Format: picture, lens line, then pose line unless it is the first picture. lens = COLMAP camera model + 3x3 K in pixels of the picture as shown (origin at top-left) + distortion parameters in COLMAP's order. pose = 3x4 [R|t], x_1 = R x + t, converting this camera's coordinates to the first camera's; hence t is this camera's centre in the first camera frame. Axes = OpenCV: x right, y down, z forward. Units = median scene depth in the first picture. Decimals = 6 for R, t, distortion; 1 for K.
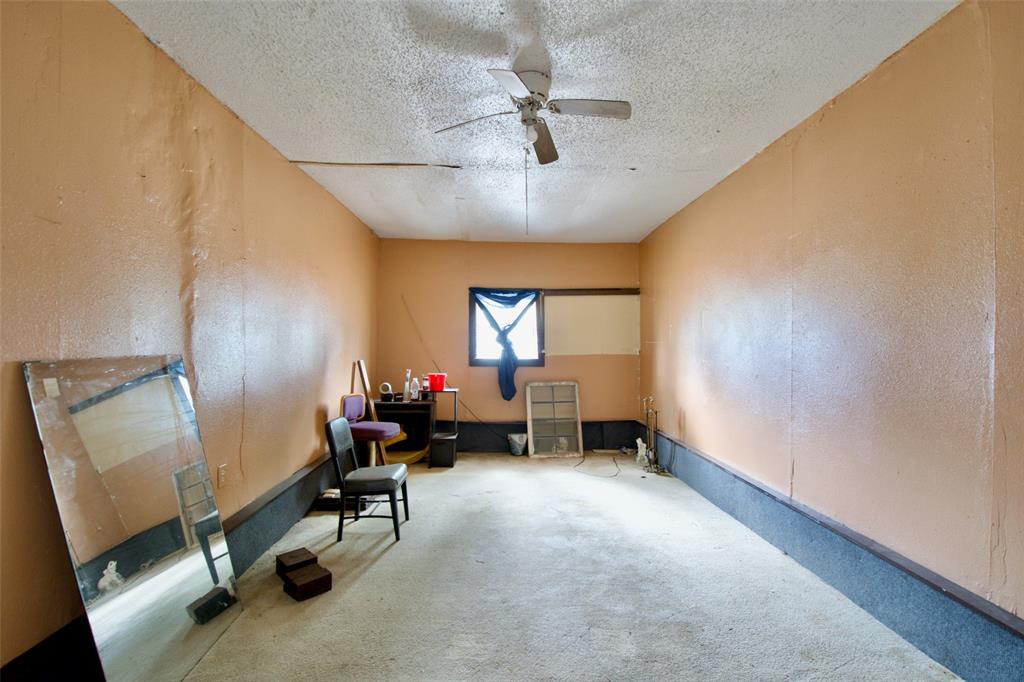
lens RADIAL K [[449.9, 0, 513.2], [0, 449.9, 344.5], [0, 0, 1]] dist [0.002352, -0.014455]
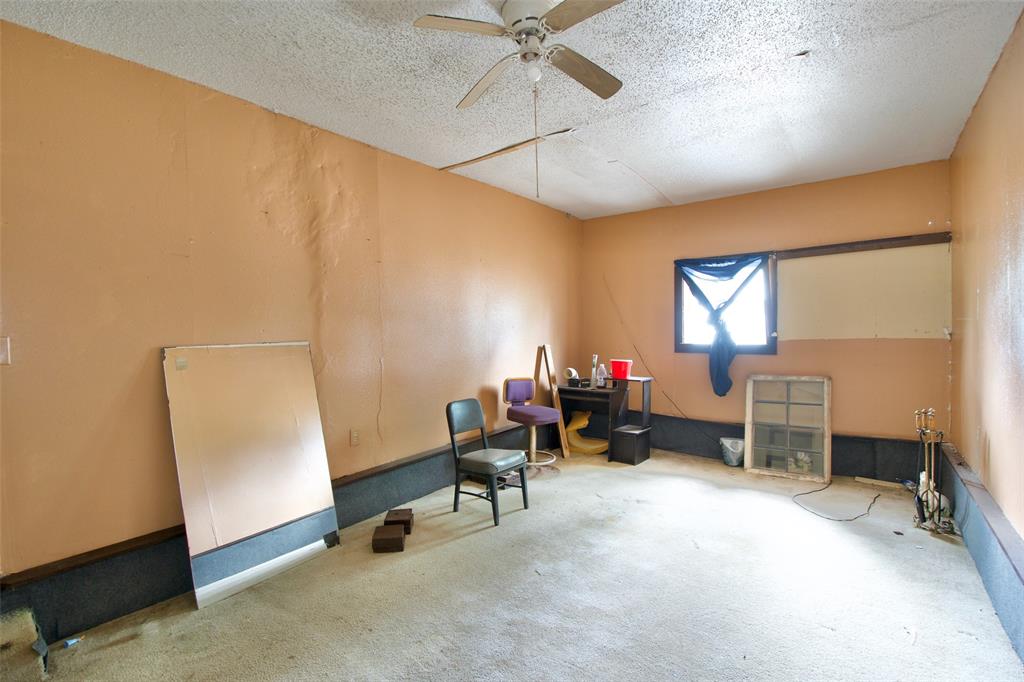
lens RADIAL K [[449.9, 0, 506.4], [0, 449.9, 342.0], [0, 0, 1]] dist [0.002352, -0.014455]
pose [[0.760966, 0.003913, -0.648780, 0.229301], [0.017735, 0.999483, 0.026830, -0.000489], [0.648550, -0.031923, 0.760503, 0.147061]]
